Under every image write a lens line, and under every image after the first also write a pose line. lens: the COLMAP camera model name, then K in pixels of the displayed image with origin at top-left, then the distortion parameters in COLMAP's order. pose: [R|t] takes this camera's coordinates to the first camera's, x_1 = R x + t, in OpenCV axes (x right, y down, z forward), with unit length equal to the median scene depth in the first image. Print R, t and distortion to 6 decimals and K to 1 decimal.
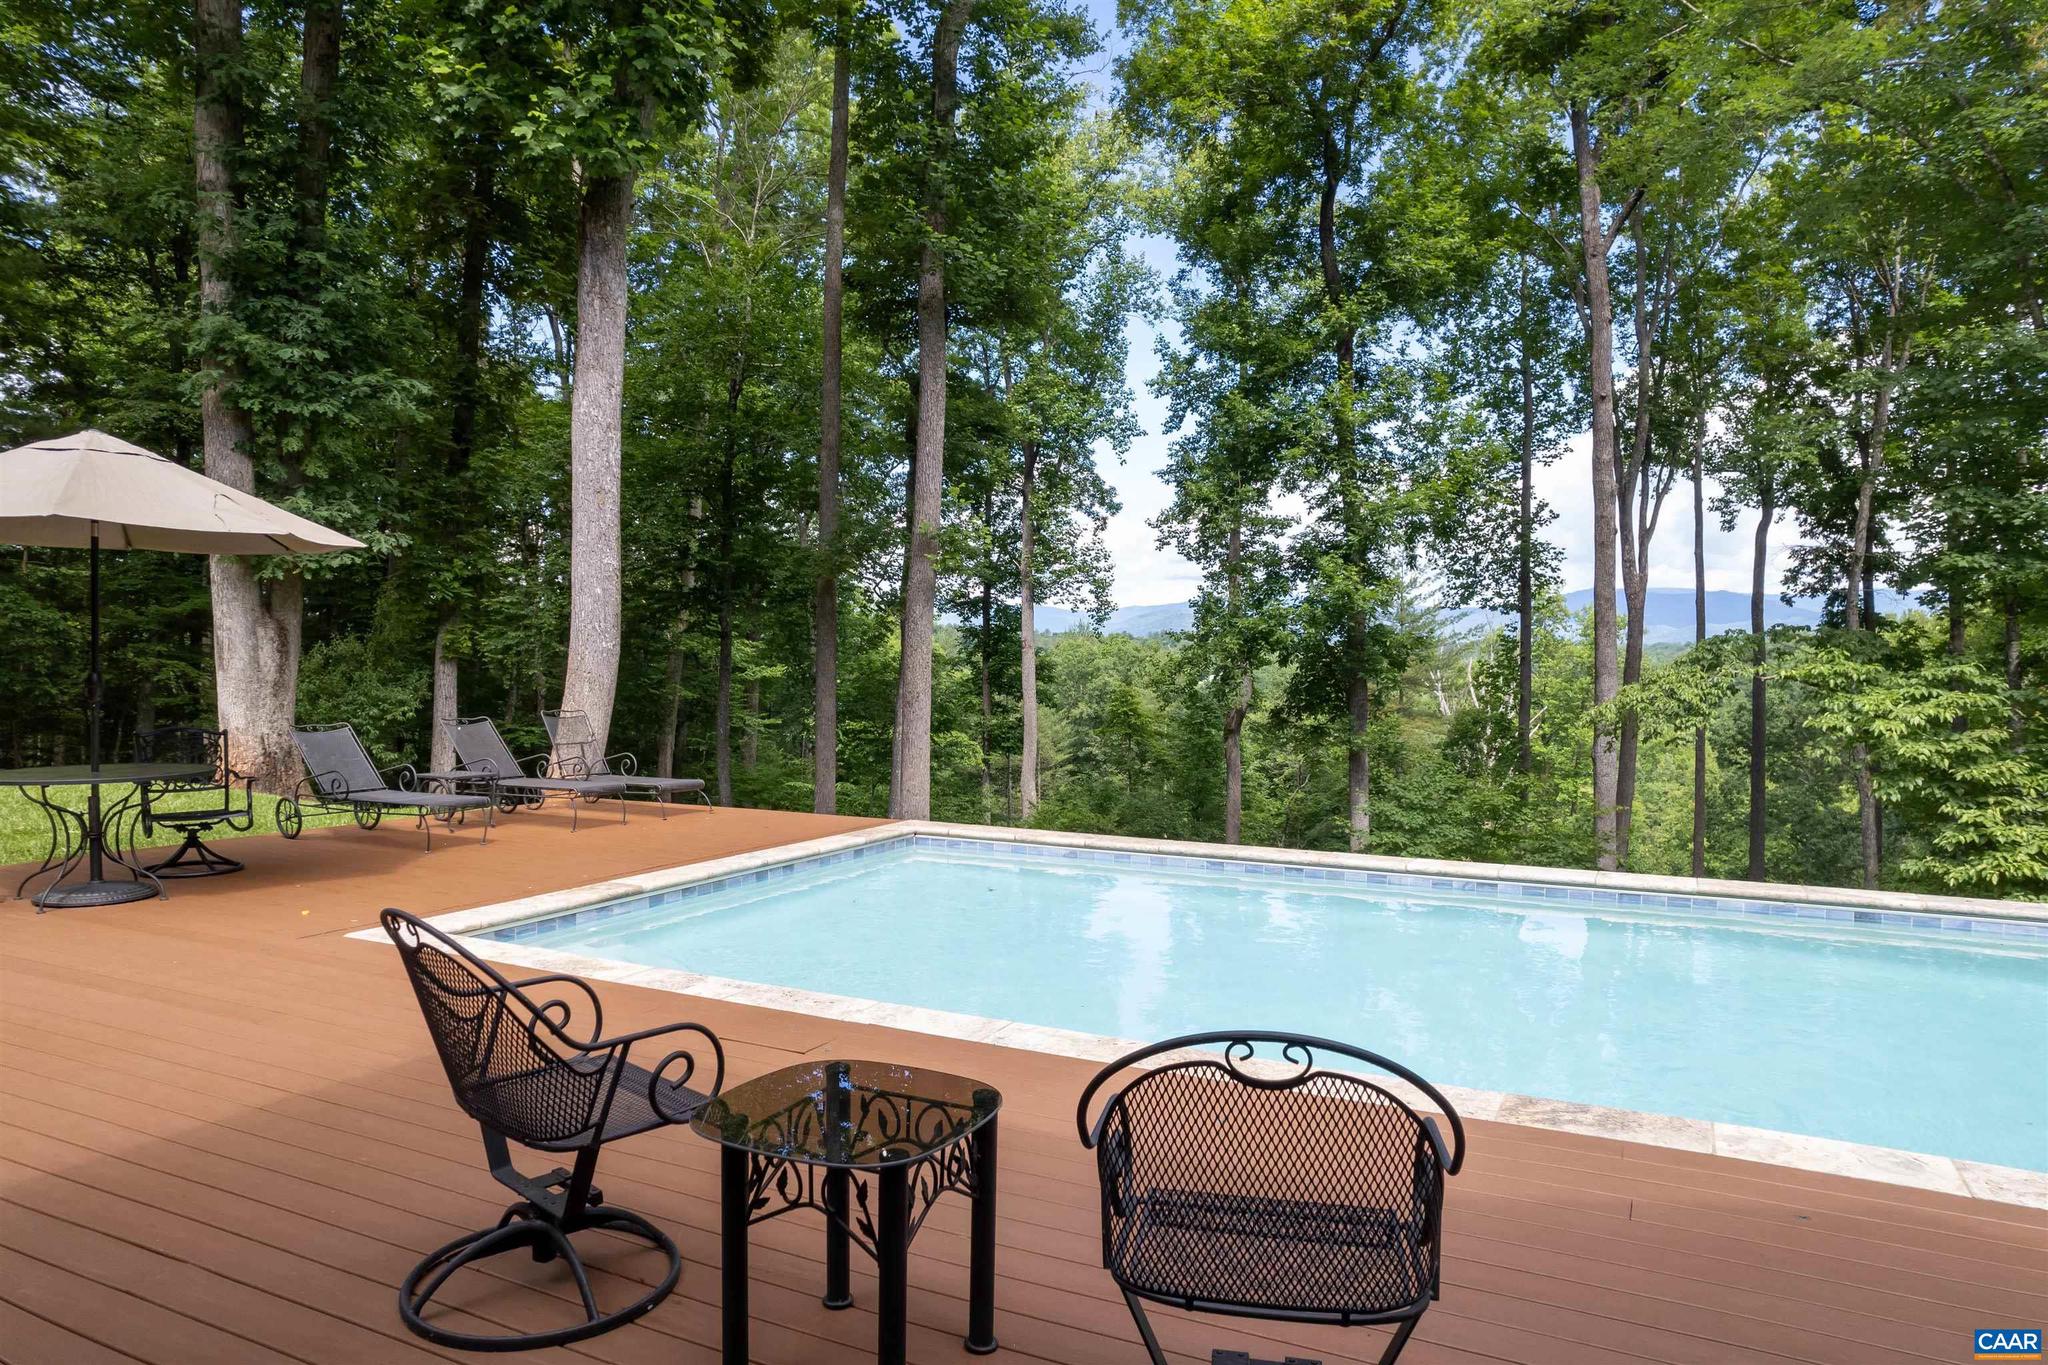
lens RADIAL K [[1300.9, 0, 1024.0], [0, 1300.9, 682.5], [0, 0, 1]] dist [-0.080069, 0.067145]
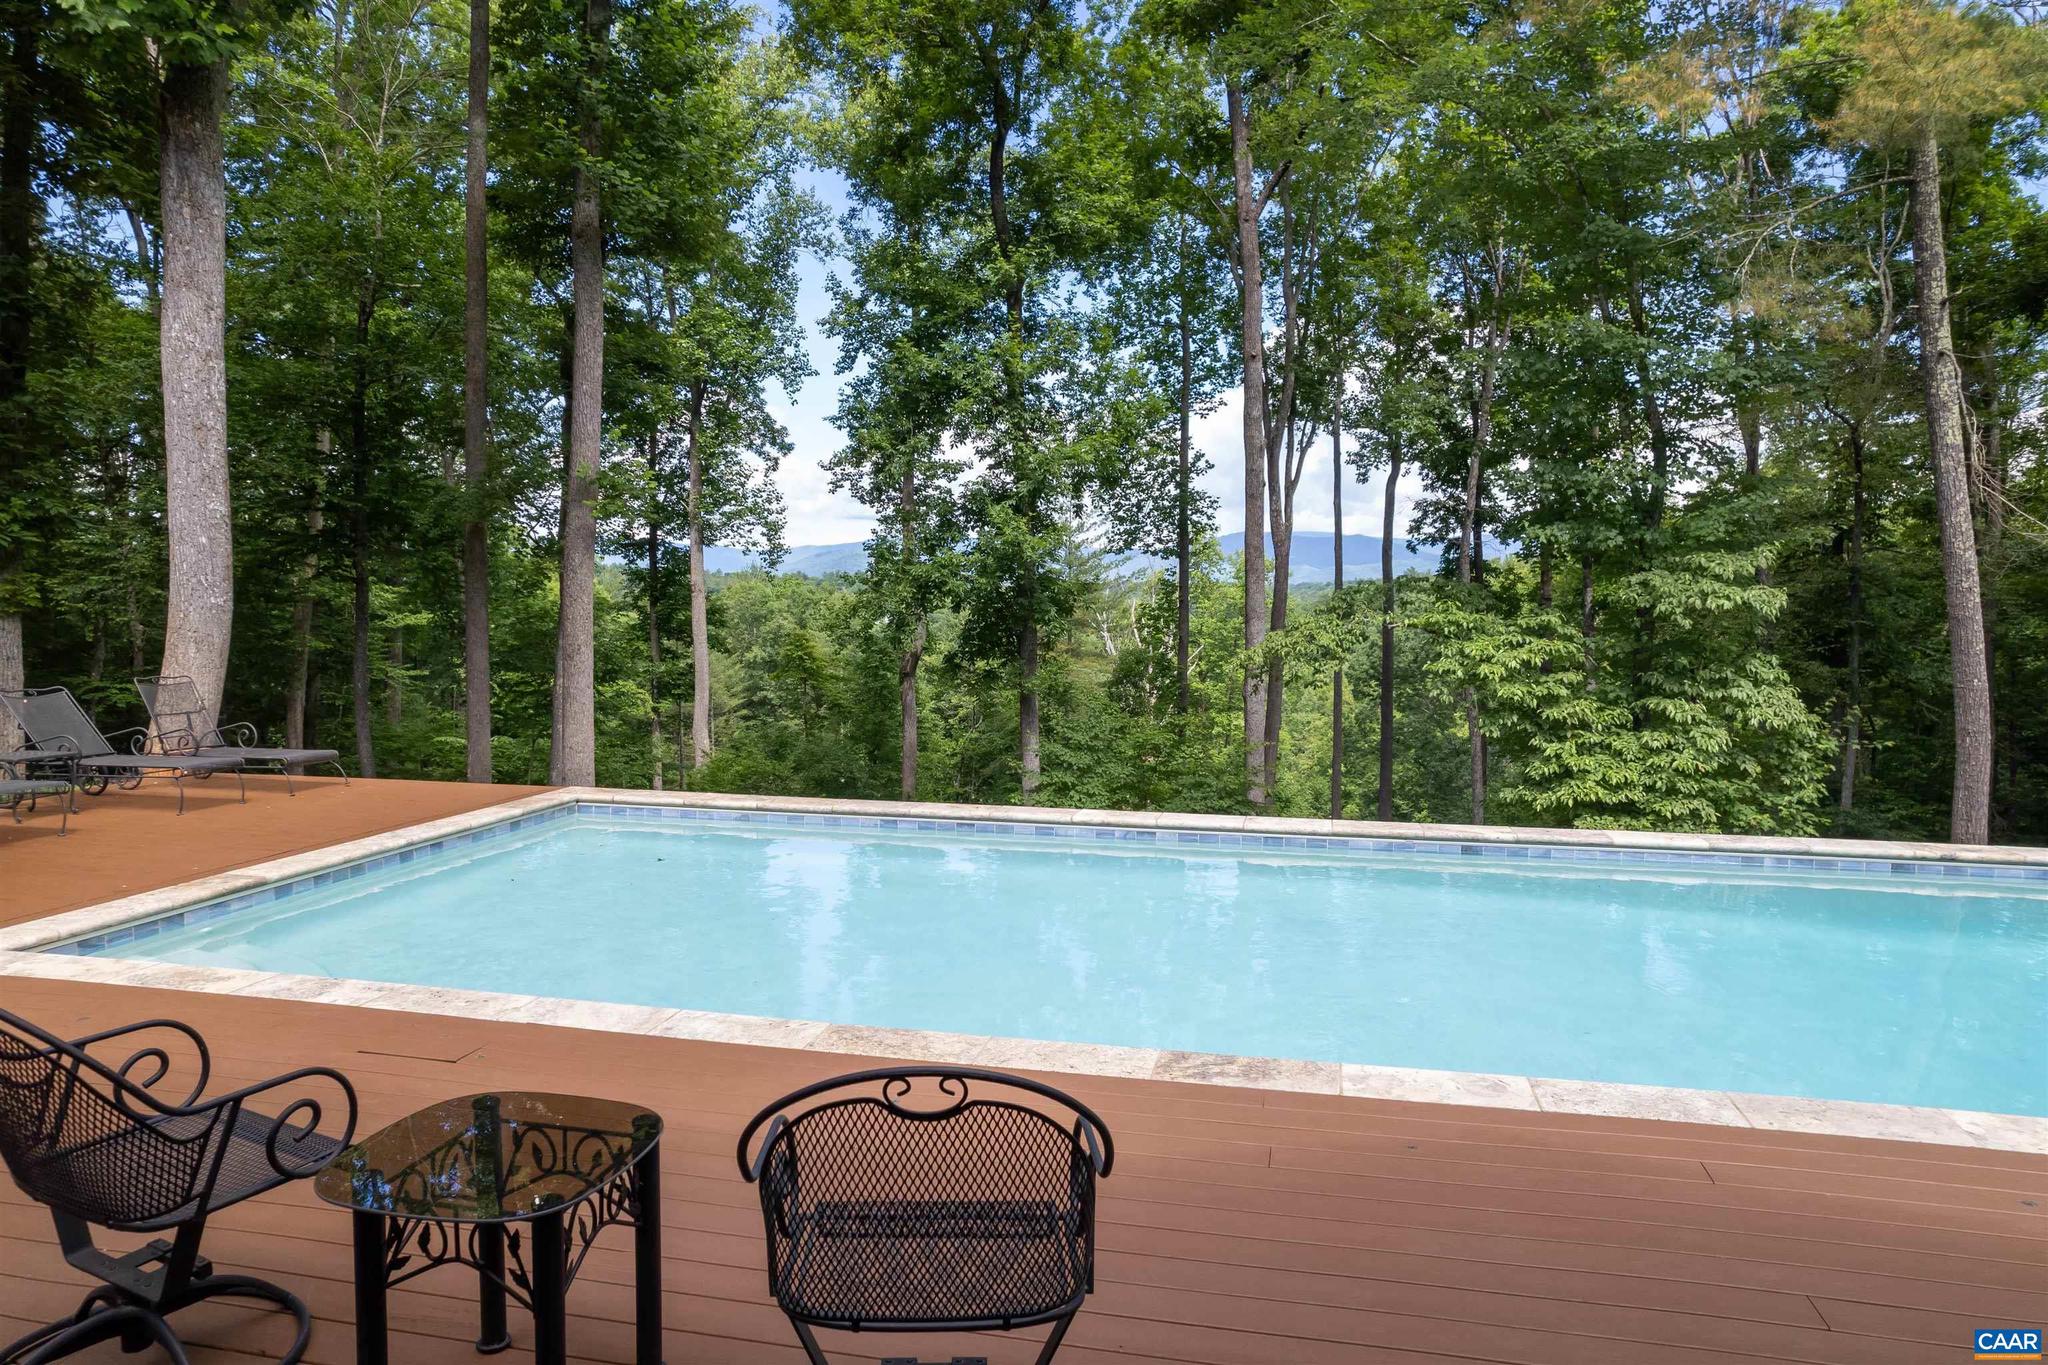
lens RADIAL K [[1301.2, 0, 1024.0], [0, 1301.2, 682.5], [0, 0, 1]] dist [-0.075252, 0.066040]
pose [[0.969349, -0.019349, 0.244925, 0.001575], [0.007781, 0.998812, 0.048113, -0.005652], [-0.245565, -0.044732, 0.968347, 0.000740]]
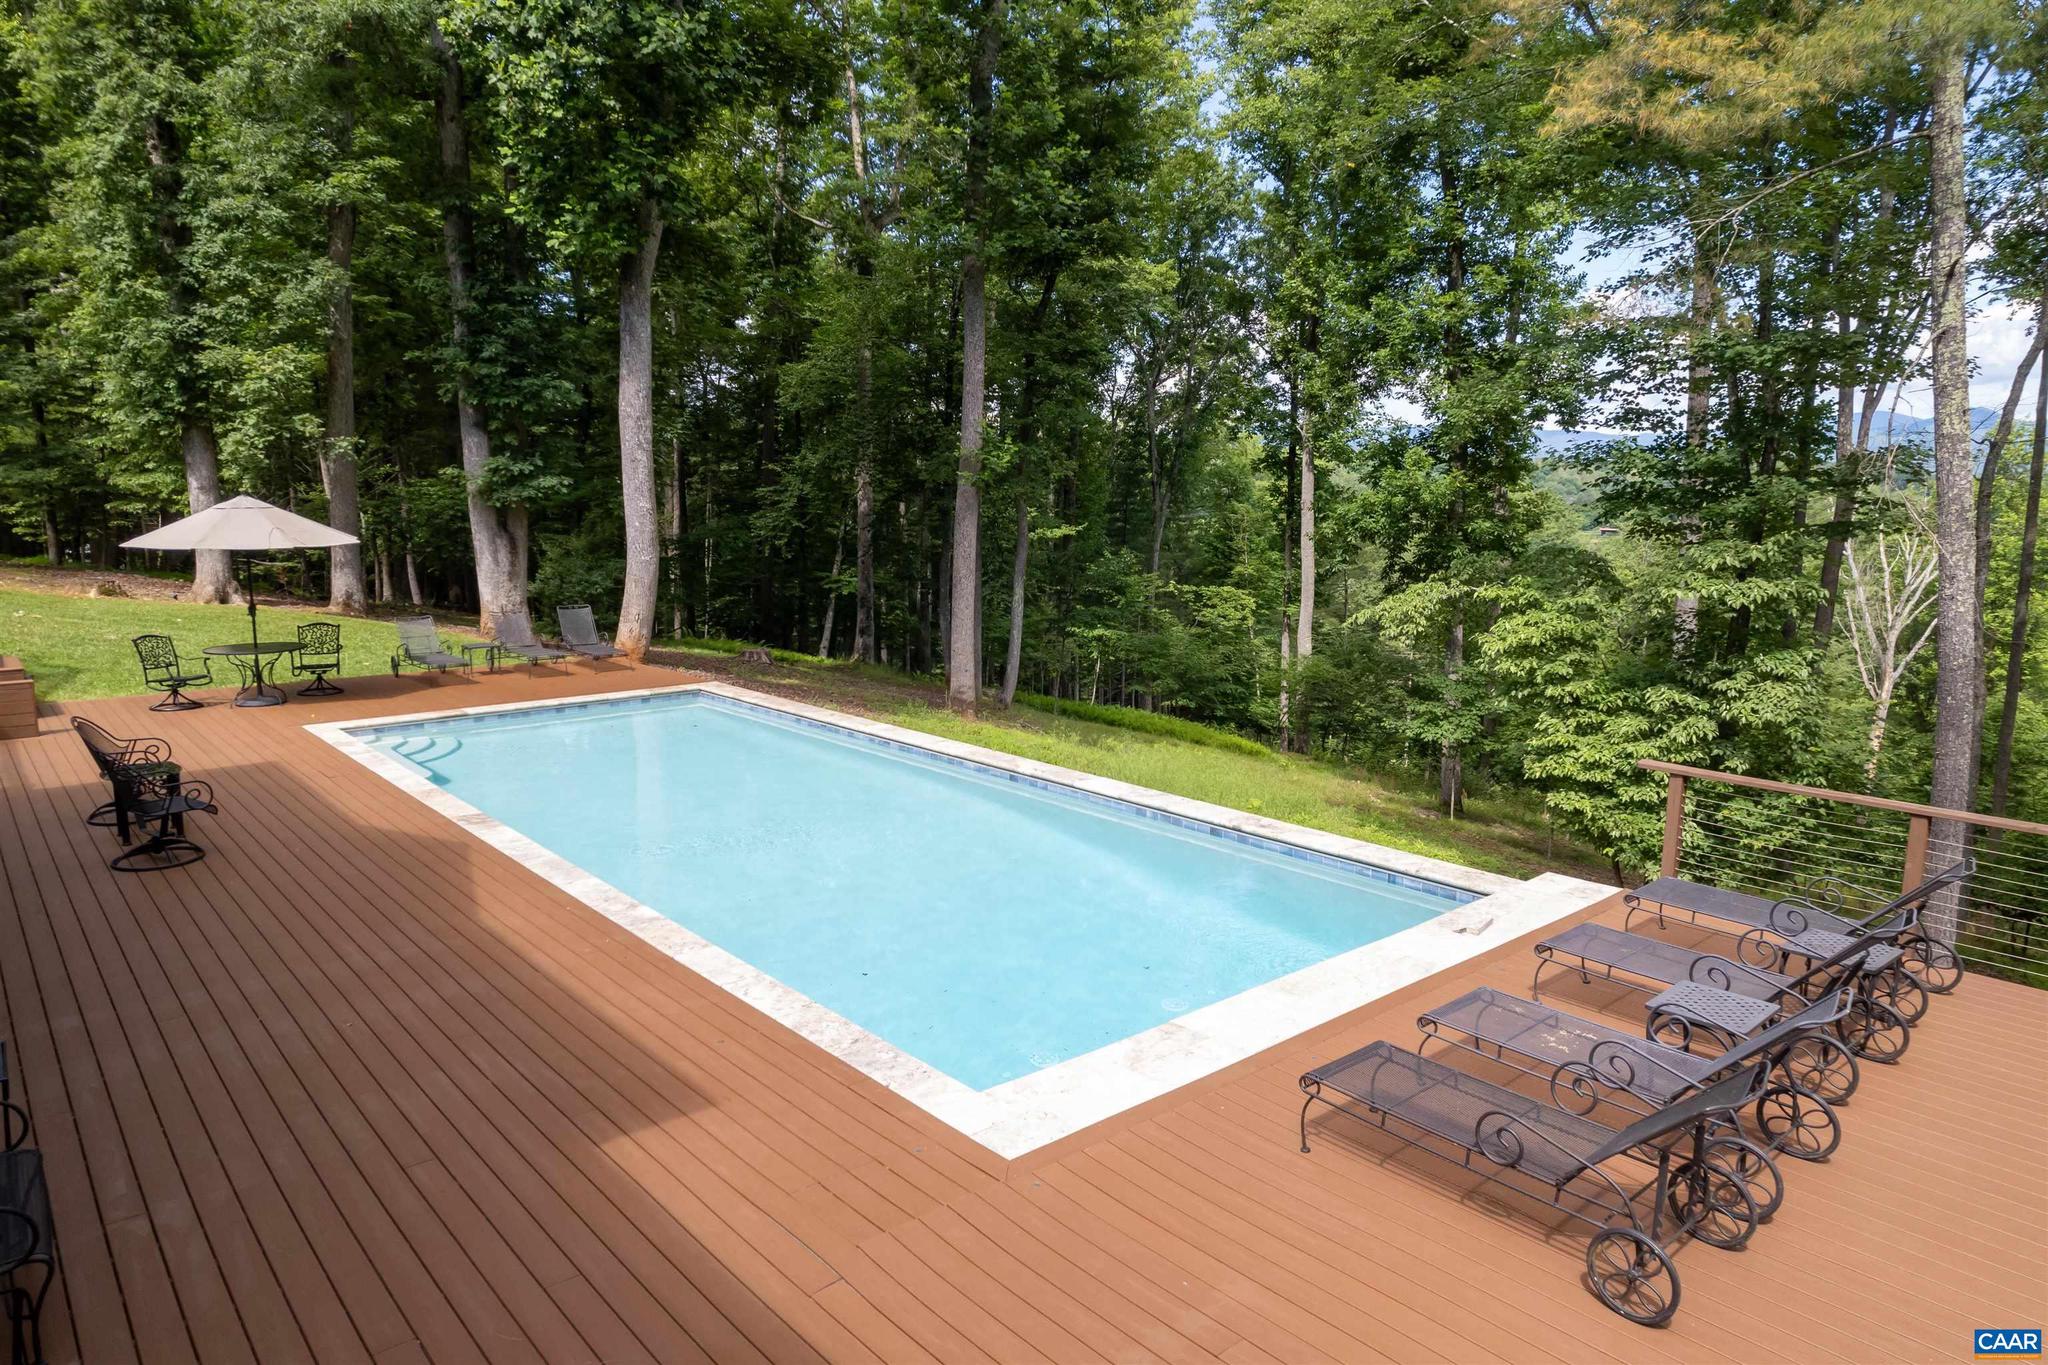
lens RADIAL K [[1301.2, 0, 1024.0], [0, 1301.2, 682.5], [0, 0, 1]] dist [-0.075252, 0.066040]
pose [[0.923921, 0.052254, -0.378999, 0.387123], [-0.001960, 0.991262, 0.131891, -0.047421], [0.382579, -0.121114, 0.915950, -0.155885]]
